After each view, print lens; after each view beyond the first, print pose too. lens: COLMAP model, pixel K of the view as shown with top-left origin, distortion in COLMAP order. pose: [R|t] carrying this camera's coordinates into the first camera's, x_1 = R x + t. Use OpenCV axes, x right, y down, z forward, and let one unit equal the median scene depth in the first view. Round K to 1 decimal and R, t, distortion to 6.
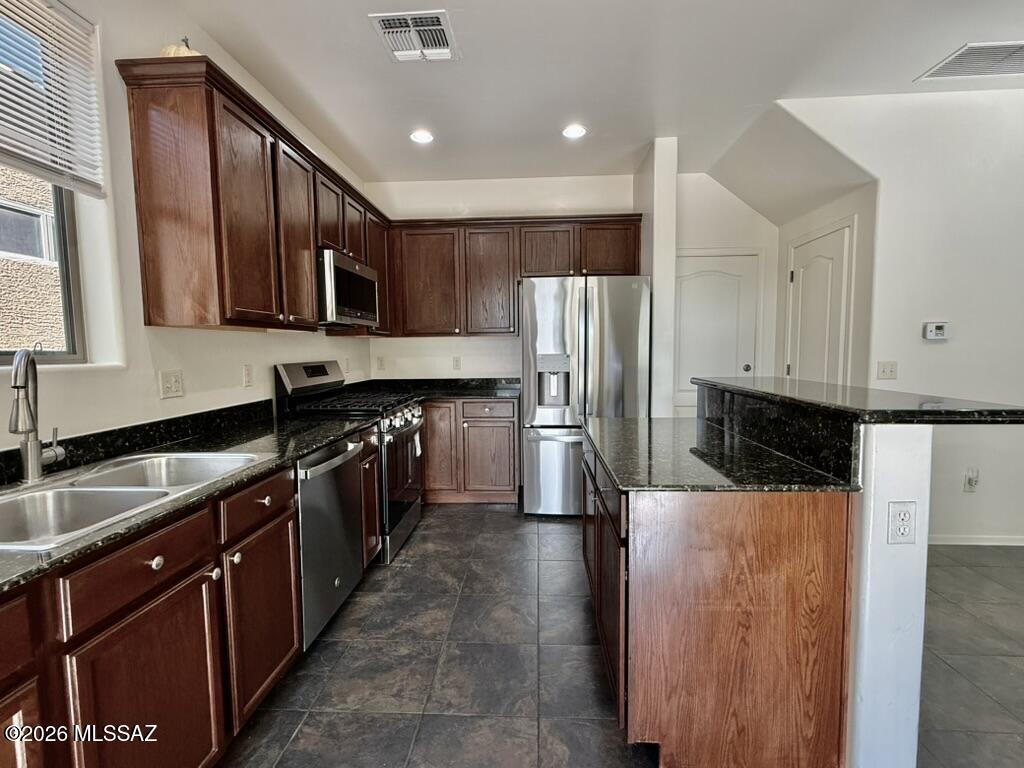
lens RADIAL K [[475.5, 0, 512.0], [0, 475.5, 384.0], [0, 0, 1]] dist [0.000377, 0.000206]
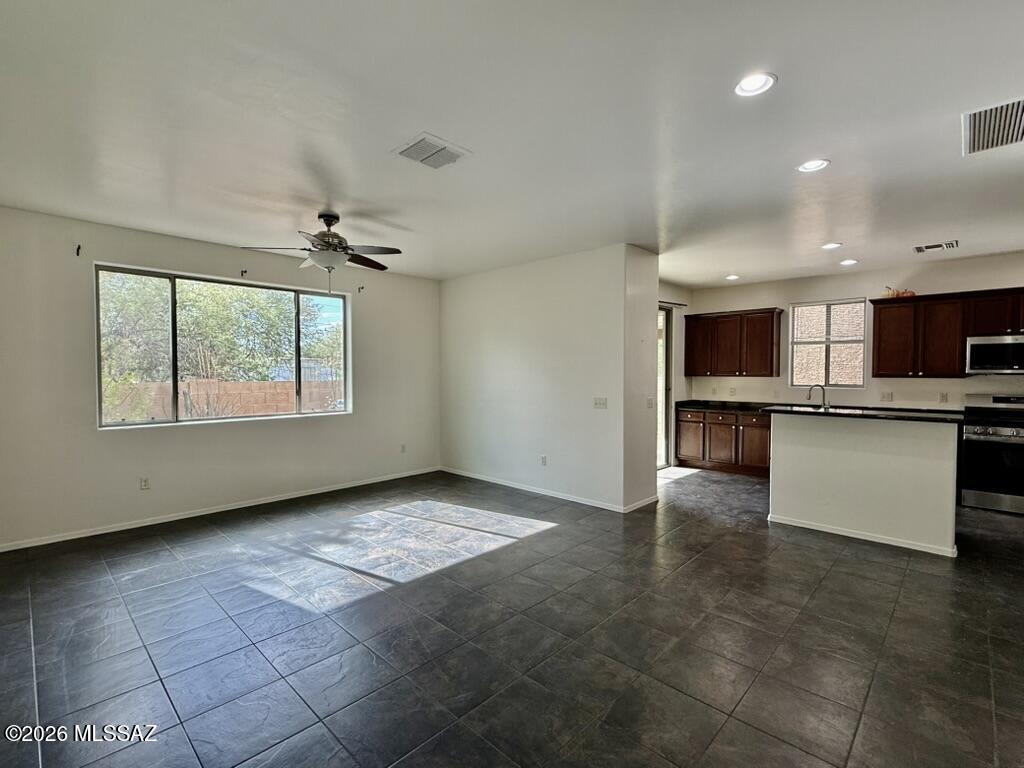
lens RADIAL K [[478.3, 0, 512.0], [0, 478.3, 384.0], [0, 0, 1]] dist [0.003892, 0.000403]
pose [[-0.653040, 0.026883, -0.756846, 2.767536], [-0.053430, 0.995244, 0.081453, -0.176058], [0.755436, 0.093631, -0.648498, 1.029599]]
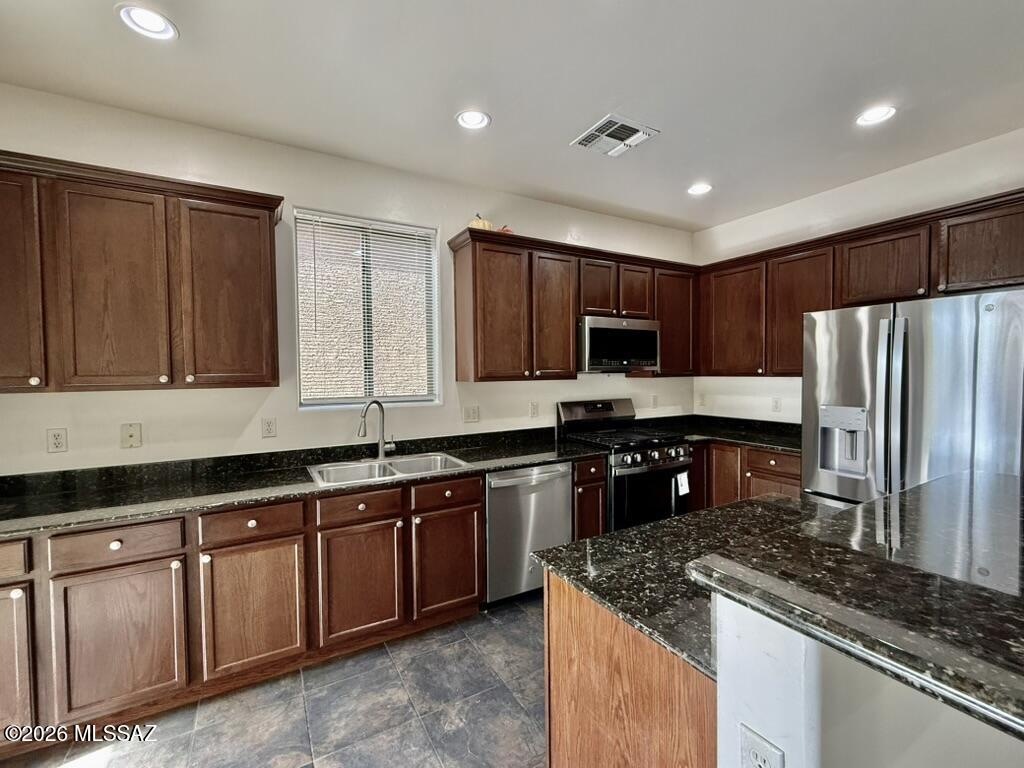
lens RADIAL K [[442.0, 0, 512.0], [0, 442.0, 384.0], [0, 0, 1]] dist [0.001234, -0.000207]
pose [[0.544246, 0.029438, -0.838409, 0.607613], [-0.058156, 0.998304, -0.002700, -0.099412], [0.836907, 0.050228, 0.545035, 0.222145]]
